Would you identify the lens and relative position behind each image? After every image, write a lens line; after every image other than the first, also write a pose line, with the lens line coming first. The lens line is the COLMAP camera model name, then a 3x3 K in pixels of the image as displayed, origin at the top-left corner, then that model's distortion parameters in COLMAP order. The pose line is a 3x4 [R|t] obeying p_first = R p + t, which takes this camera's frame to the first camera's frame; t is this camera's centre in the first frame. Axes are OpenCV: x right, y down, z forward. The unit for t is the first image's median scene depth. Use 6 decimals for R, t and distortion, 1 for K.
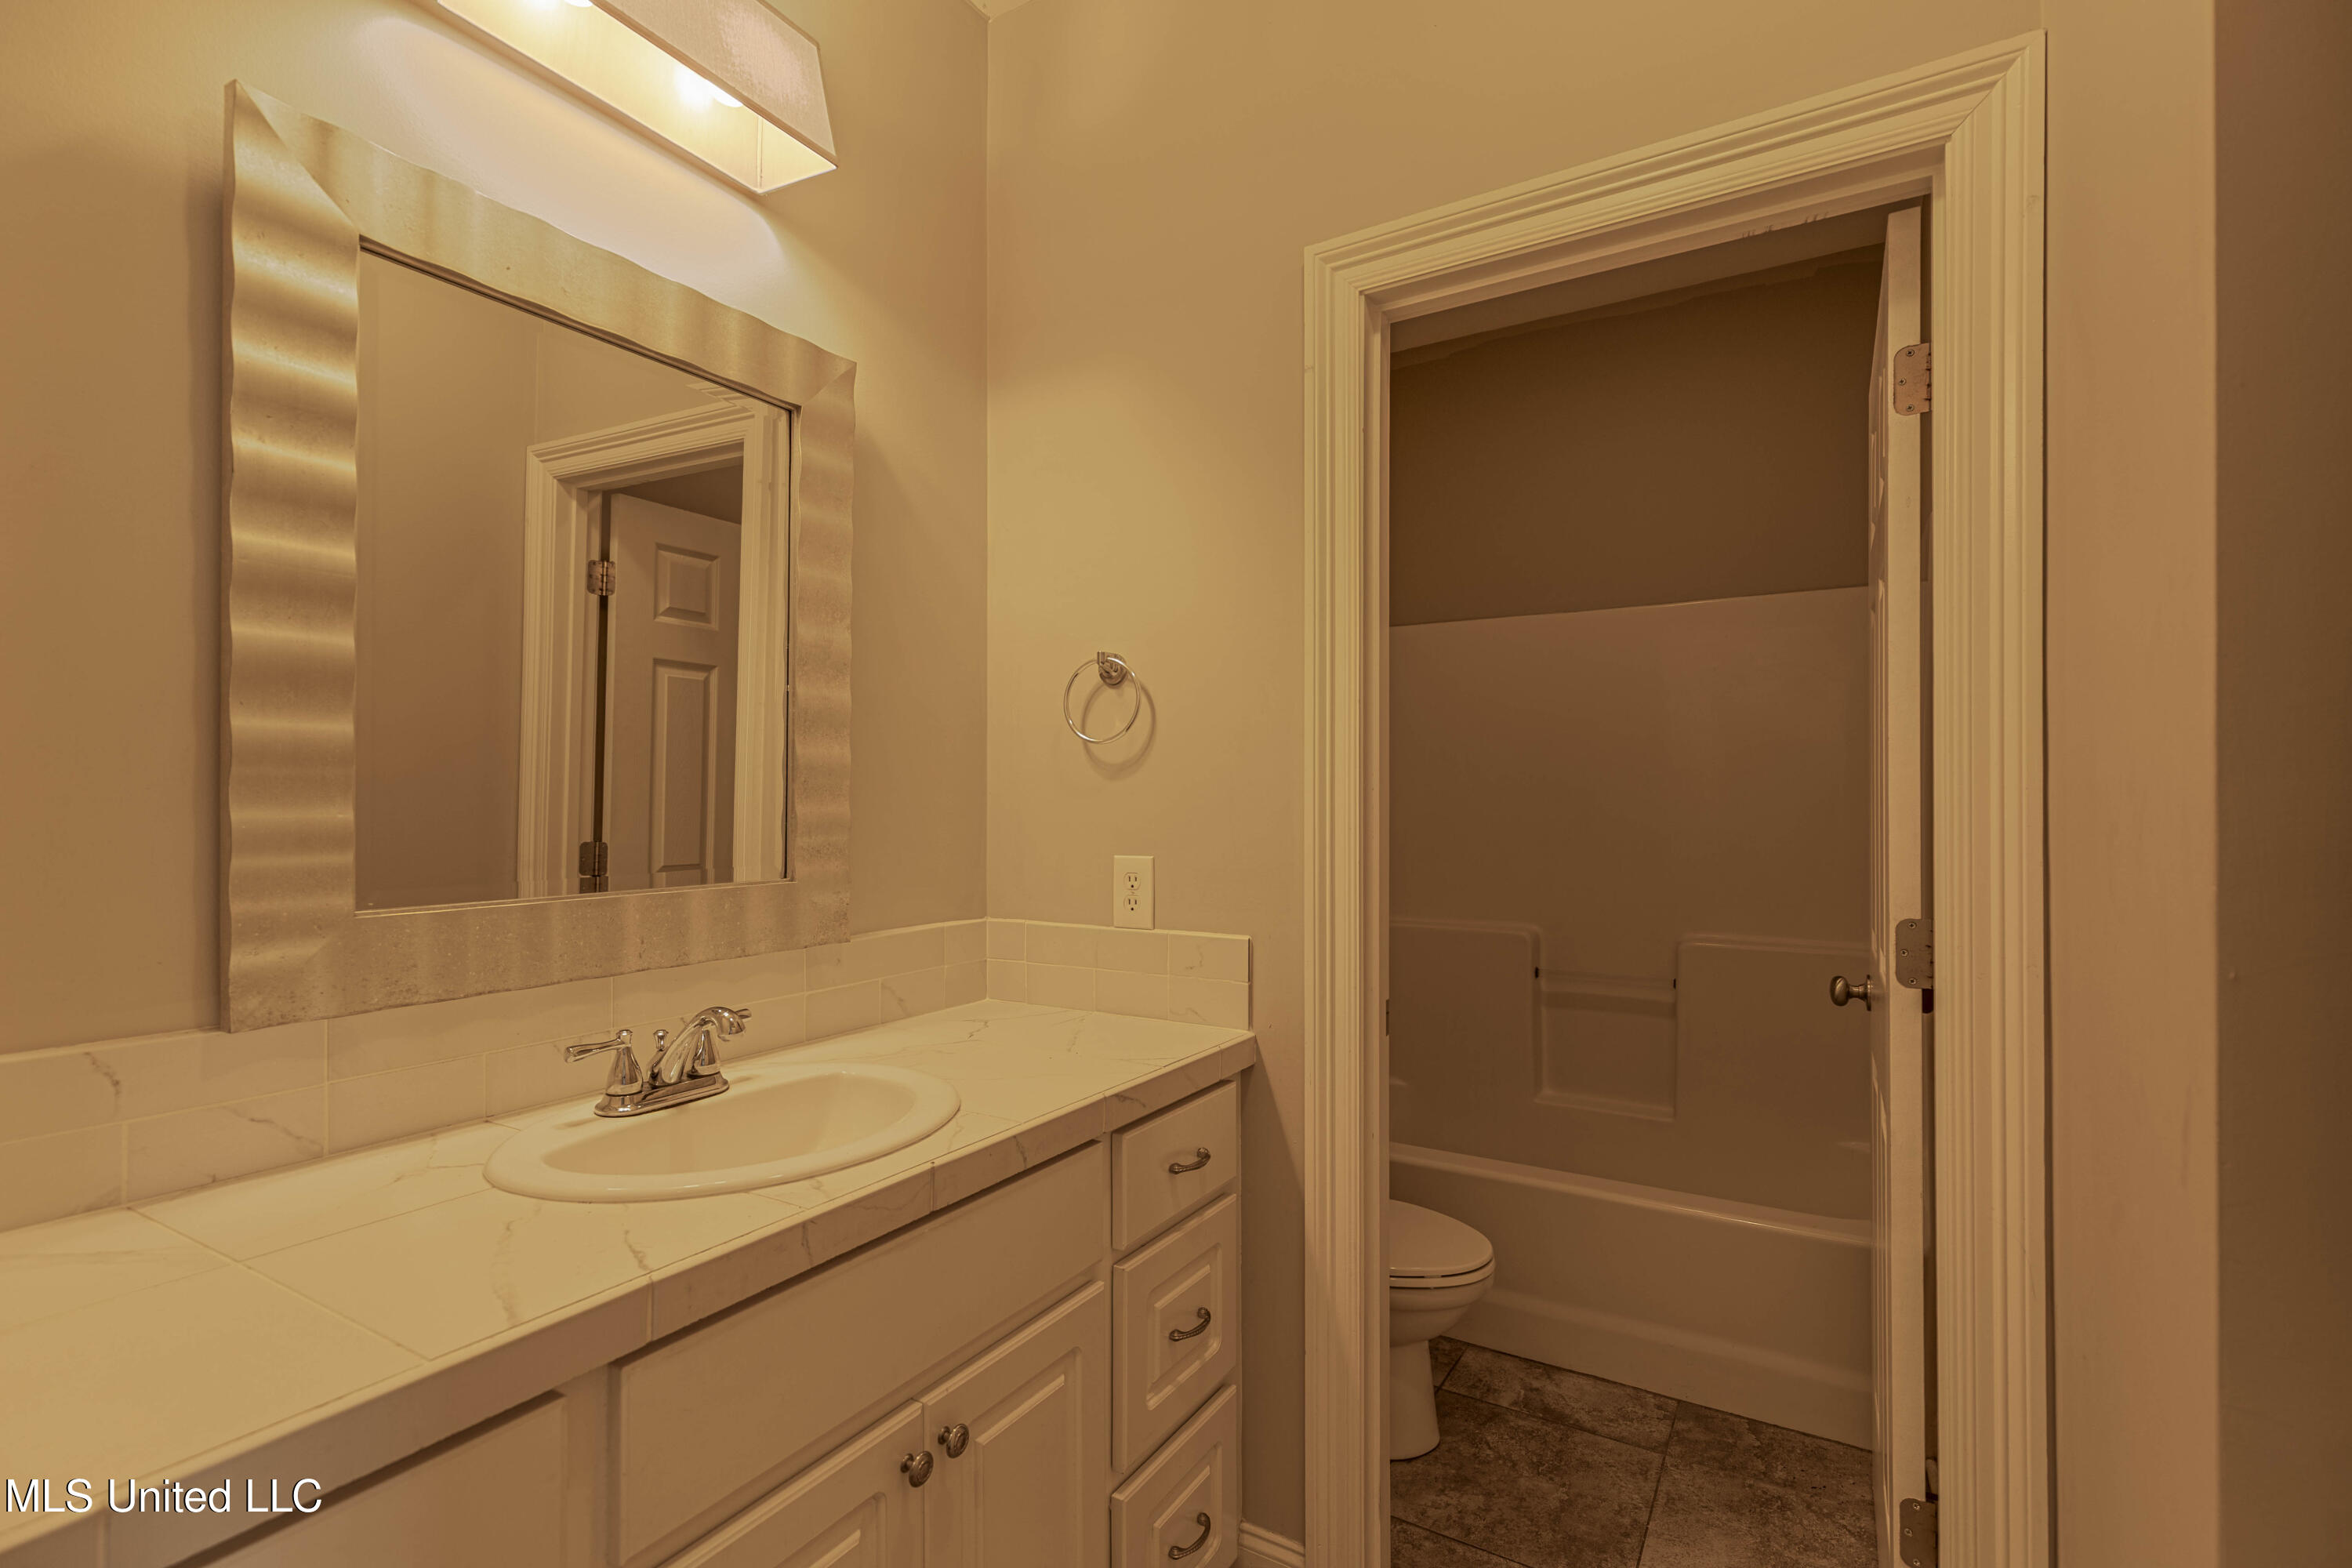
lens RADIAL K [[1073.3, 0, 1183.1], [0, 1073.3, 798.9], [0, 0, 1]] dist [0.015179, -0.003621]
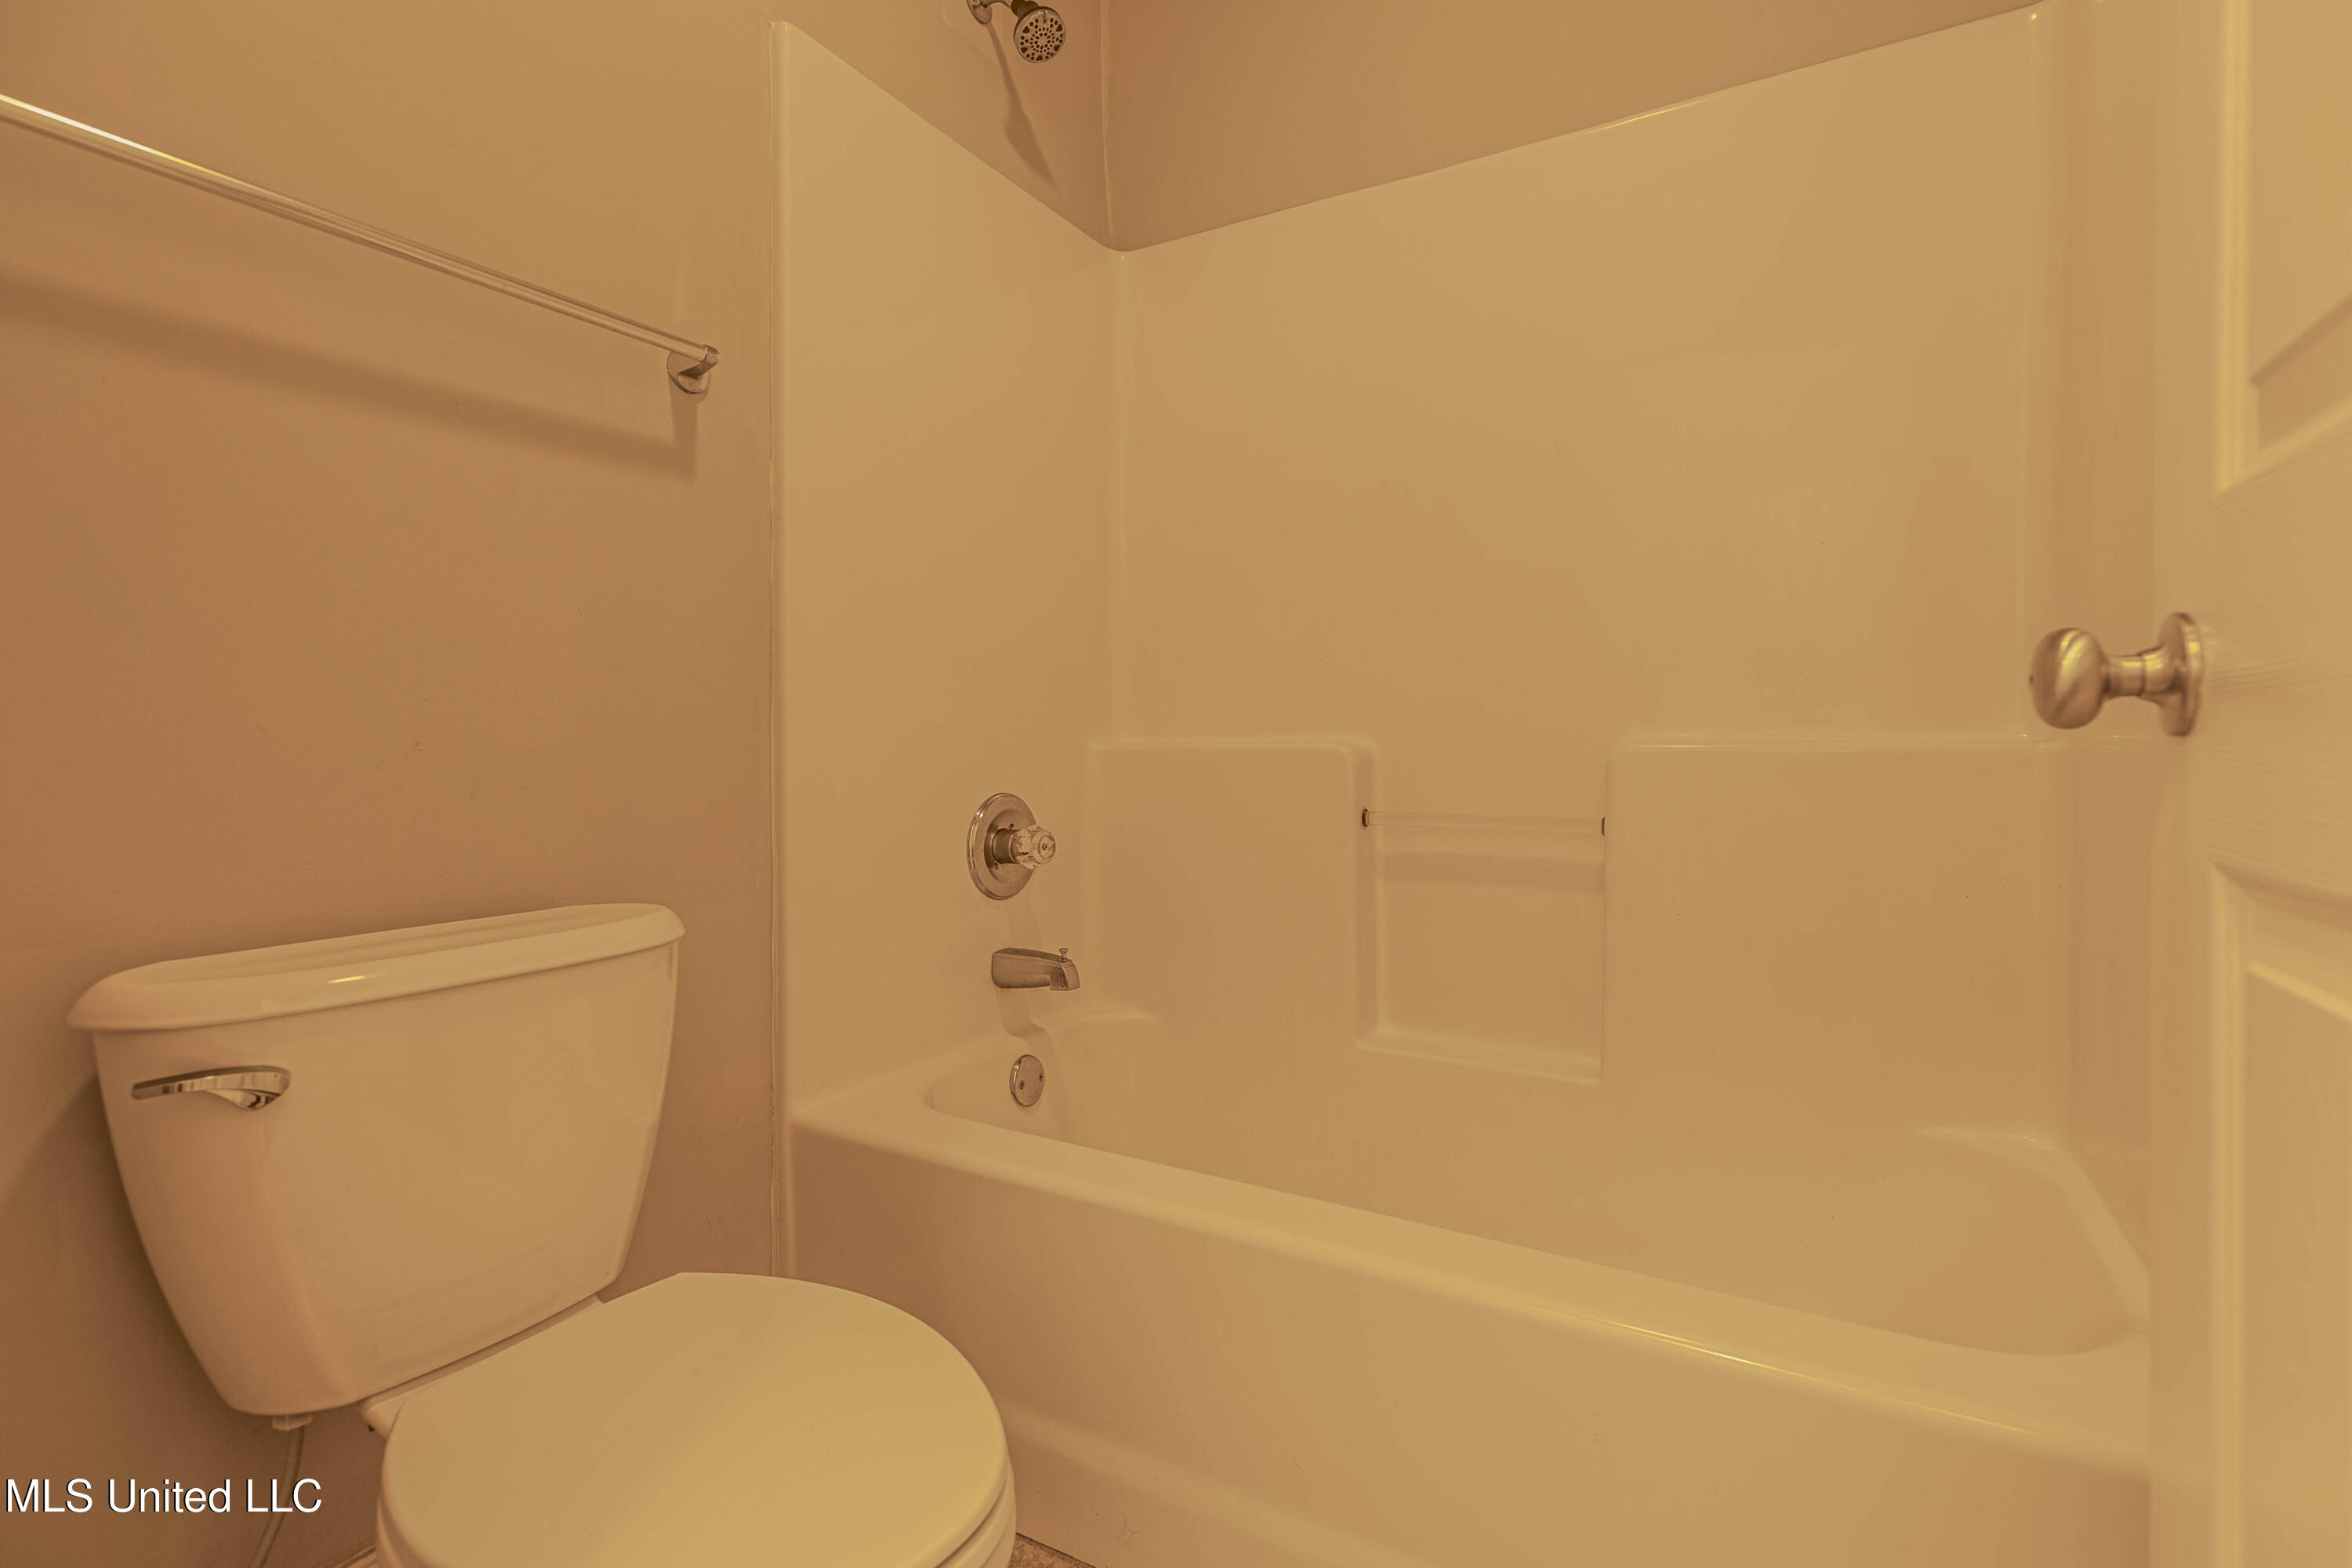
lens RADIAL K [[1073.3, 0, 1171.6], [0, 1073.3, 760.0], [0, 0, 1]] dist [0.015179, -0.003621]
pose [[0.999998, 0.000579, -0.001651, 0.241282], [-0.000546, 0.999803, 0.019850, 0.126671], [0.001662, -0.019849, 0.999802, 0.463758]]
